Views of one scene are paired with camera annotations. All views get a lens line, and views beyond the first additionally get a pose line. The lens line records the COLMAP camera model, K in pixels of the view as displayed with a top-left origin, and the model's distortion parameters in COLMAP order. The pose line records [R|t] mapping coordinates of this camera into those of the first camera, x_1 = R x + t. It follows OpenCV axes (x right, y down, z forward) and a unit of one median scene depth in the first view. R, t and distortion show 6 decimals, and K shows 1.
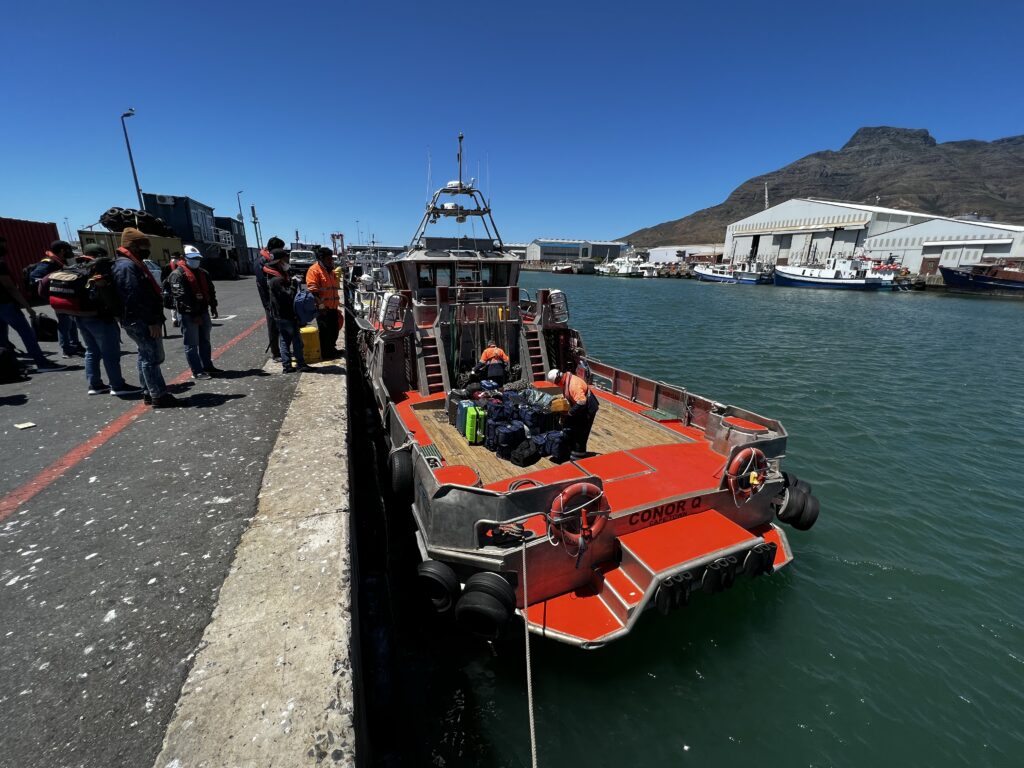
lens RADIAL K [[407.0, 0, 512.0], [0, 407.0, 384.0], [0, 0, 1]] dist [-0.001206, 0.000163]
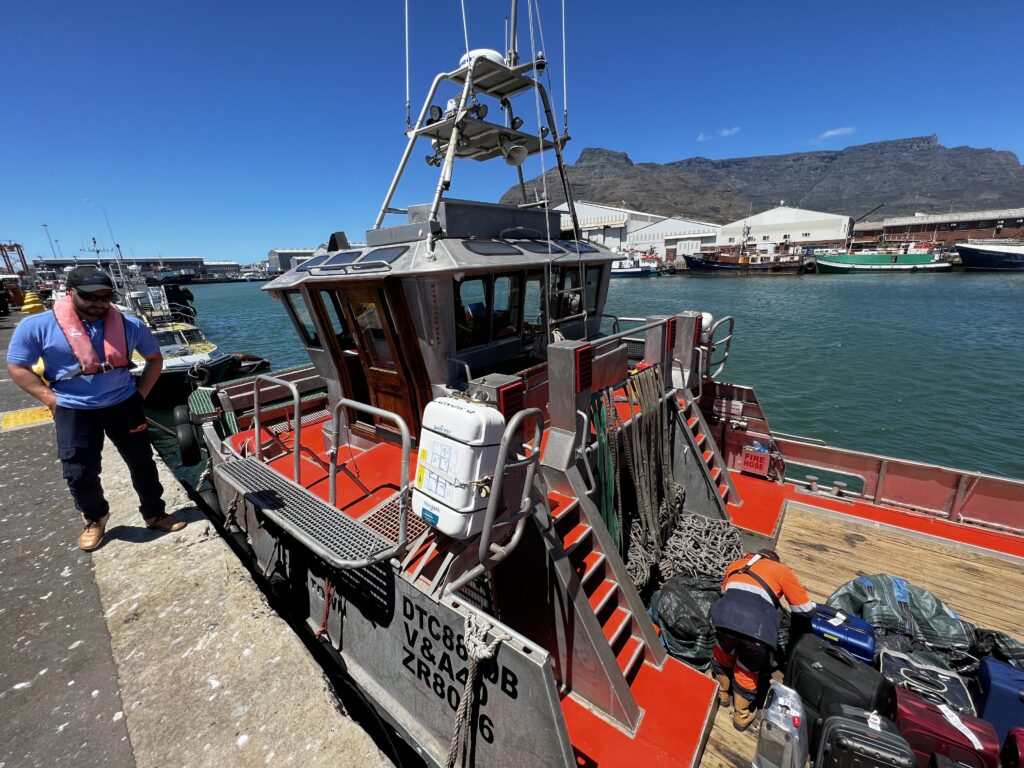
lens RADIAL K [[408.0, 0, 512.9], [0, 408.0, 383.2], [0, 0, 1]] dist [-0.000610, -0.000196]
pose [[0.885716, -0.174668, 0.430115, -0.342913], [0.178169, 0.983464, 0.032485, -0.215468], [-0.428676, 0.047861, 0.902190, 0.689317]]
